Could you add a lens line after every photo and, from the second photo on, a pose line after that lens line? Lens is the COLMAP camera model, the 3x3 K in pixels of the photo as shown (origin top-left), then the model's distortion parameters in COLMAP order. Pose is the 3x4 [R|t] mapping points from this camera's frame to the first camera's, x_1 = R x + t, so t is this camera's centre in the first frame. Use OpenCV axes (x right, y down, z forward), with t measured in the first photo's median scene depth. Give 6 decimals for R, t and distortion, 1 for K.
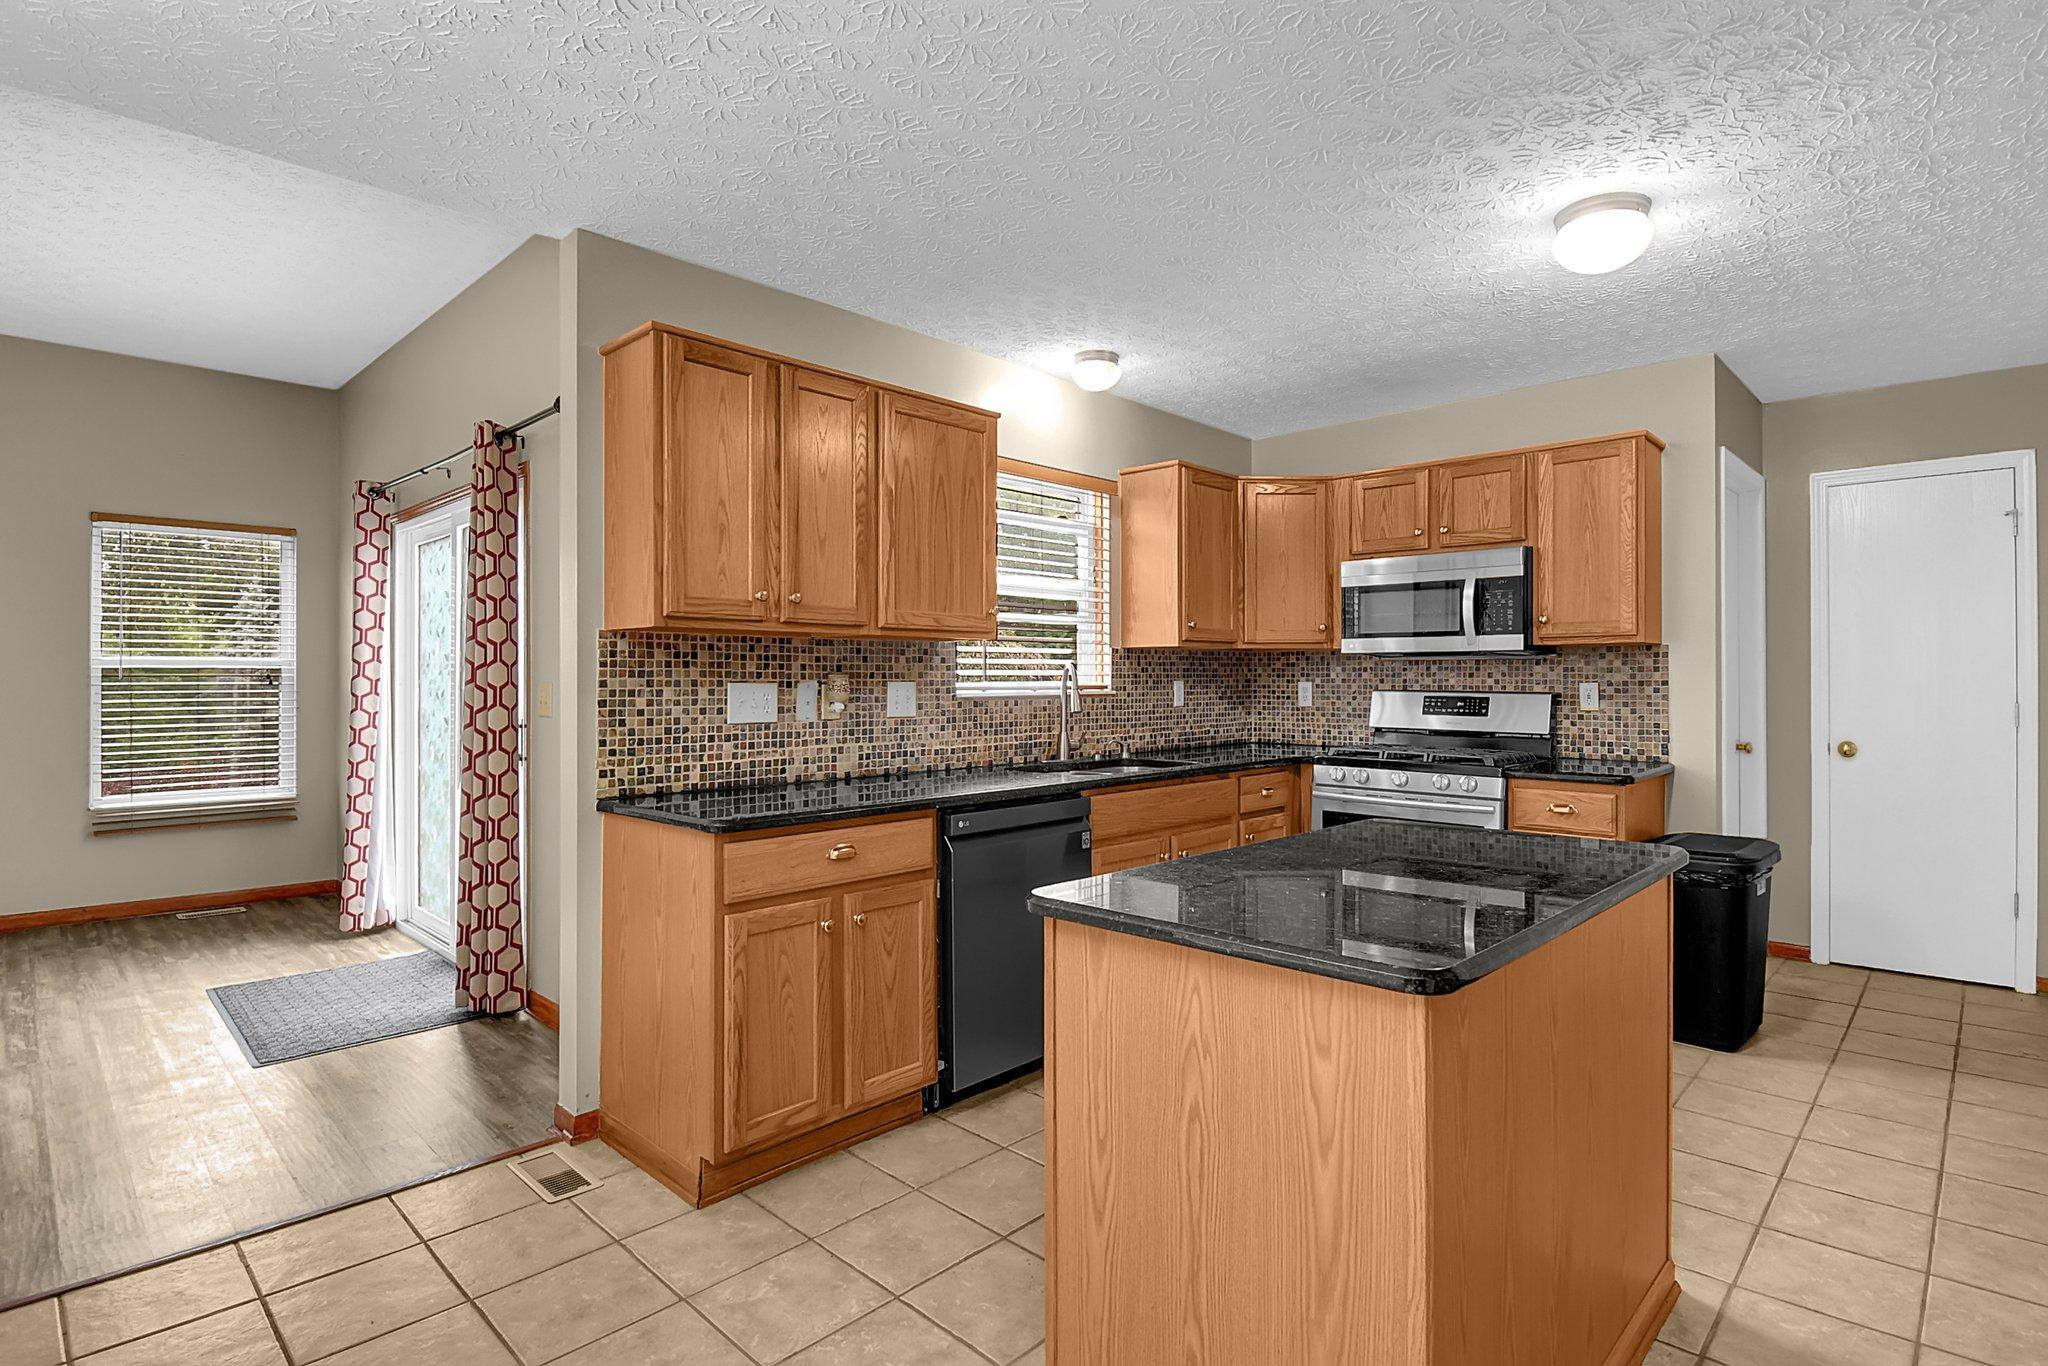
lens RADIAL K [[1015.4, 0, 1018.3], [0, 1015.4, 677.3], [0, 0, 1]] dist [-0.009599, -0.006333]
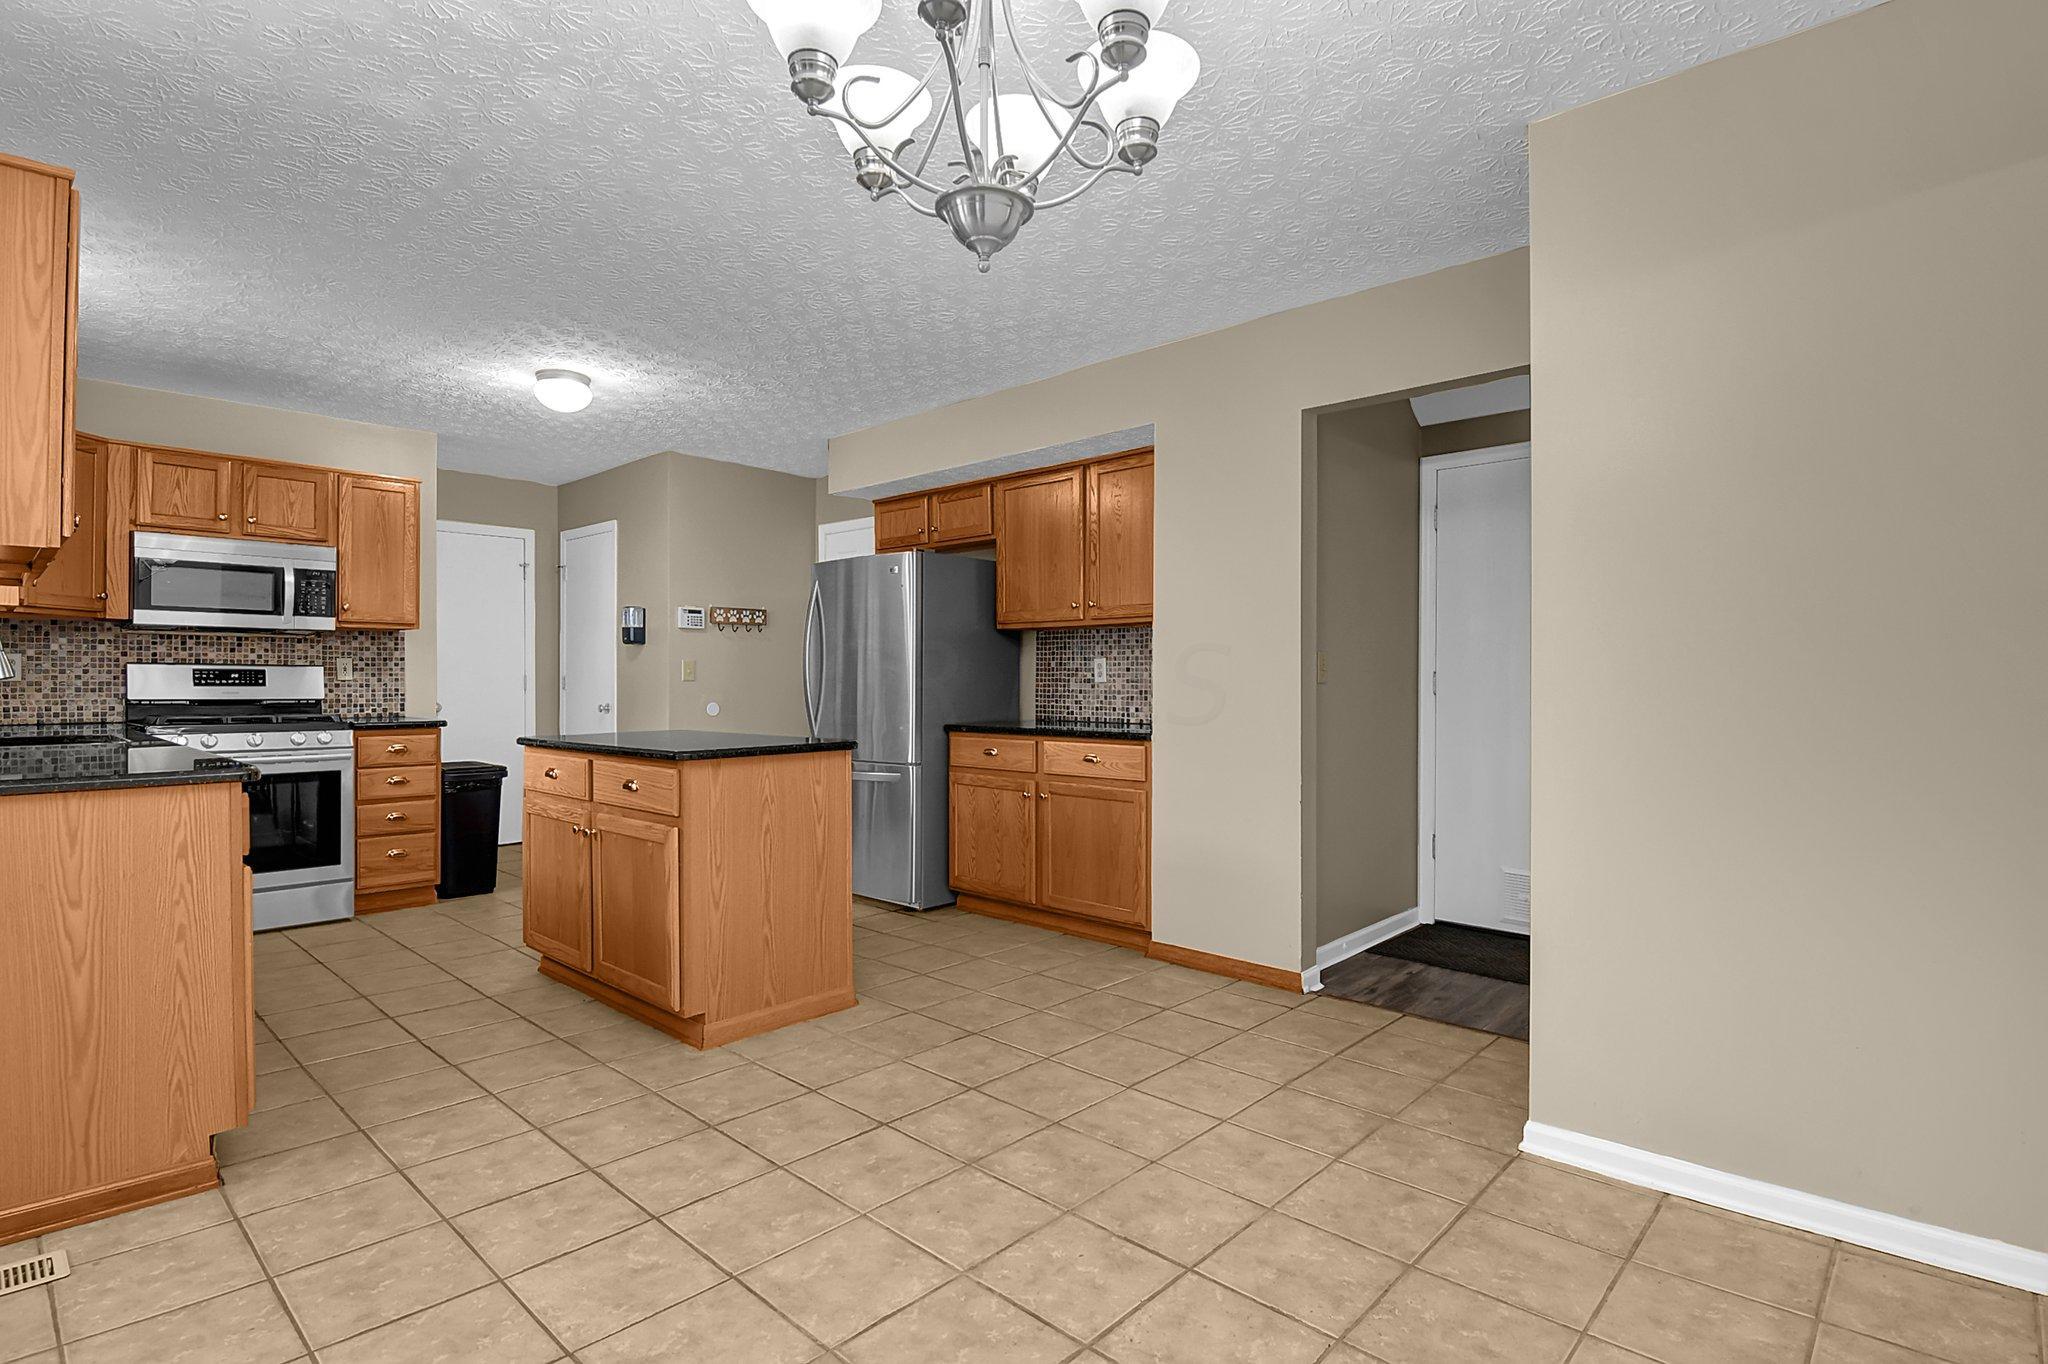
lens RADIAL K [[1015.4, 0, 1037.5], [0, 1015.4, 685.6], [0, 0, 1]] dist [-0.009599, -0.006333]
pose [[-0.029463, -0.002725, 0.999562, -0.785744], [-0.002834, 0.999992, 0.002643, 0.036152], [-0.999562, -0.002755, -0.029471, 0.170667]]
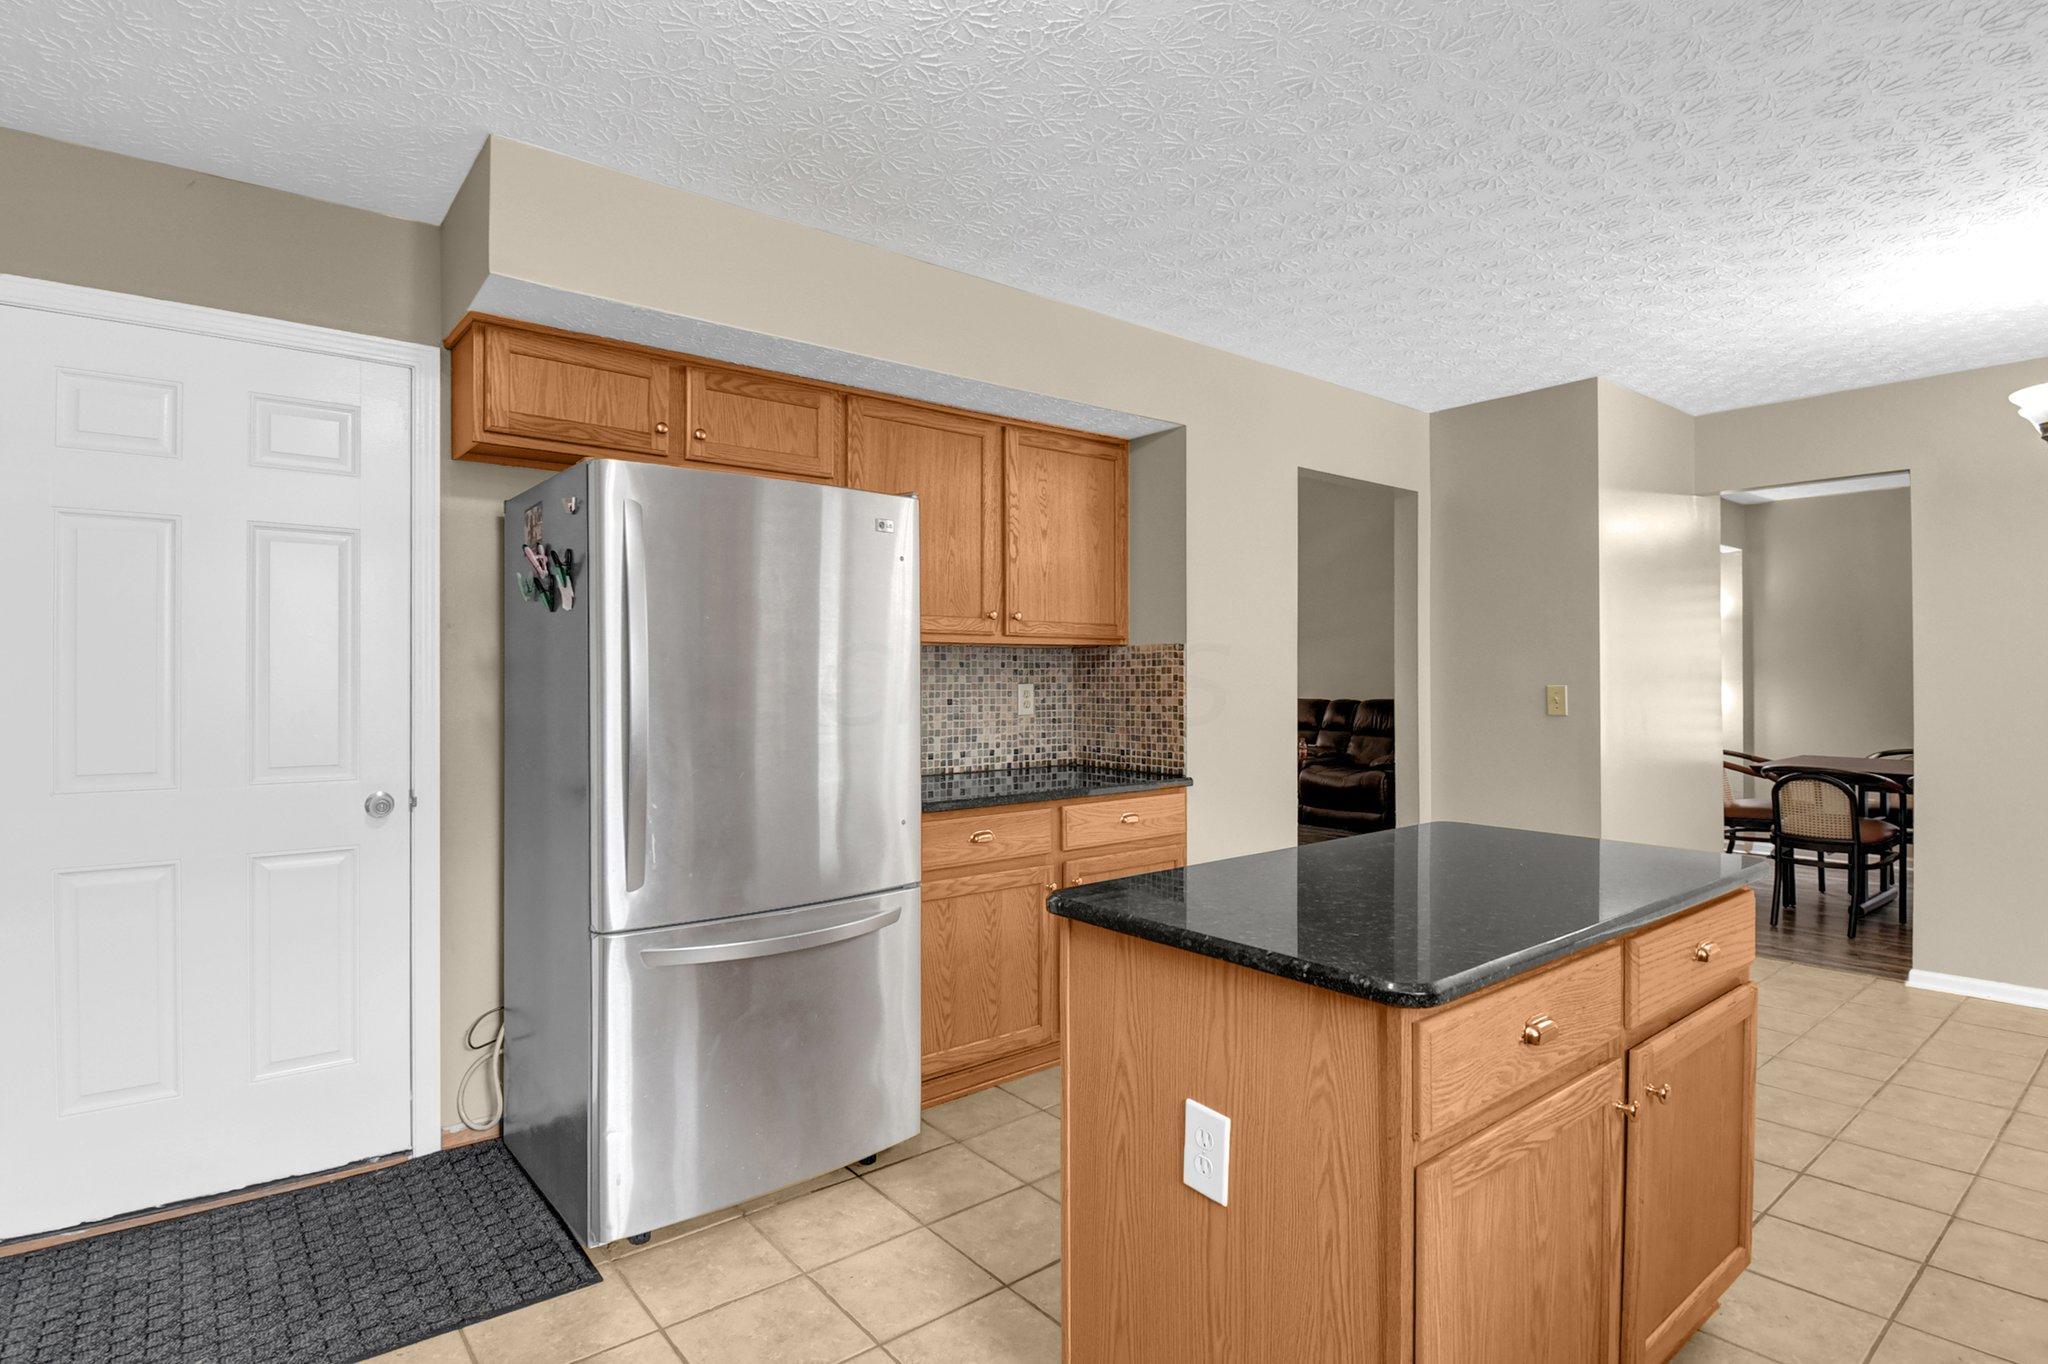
lens RADIAL K [[1015.4, 0, 1063.0], [0, 1015.4, 673.2], [0, 0, 1]] dist [-0.009599, -0.006333]
pose [[-0.994606, -0.000447, 0.103728, 0.324270], [-0.000364, 1.000000, 0.000814, -0.010314], [-0.103729, 0.000771, -0.994605, 0.986659]]
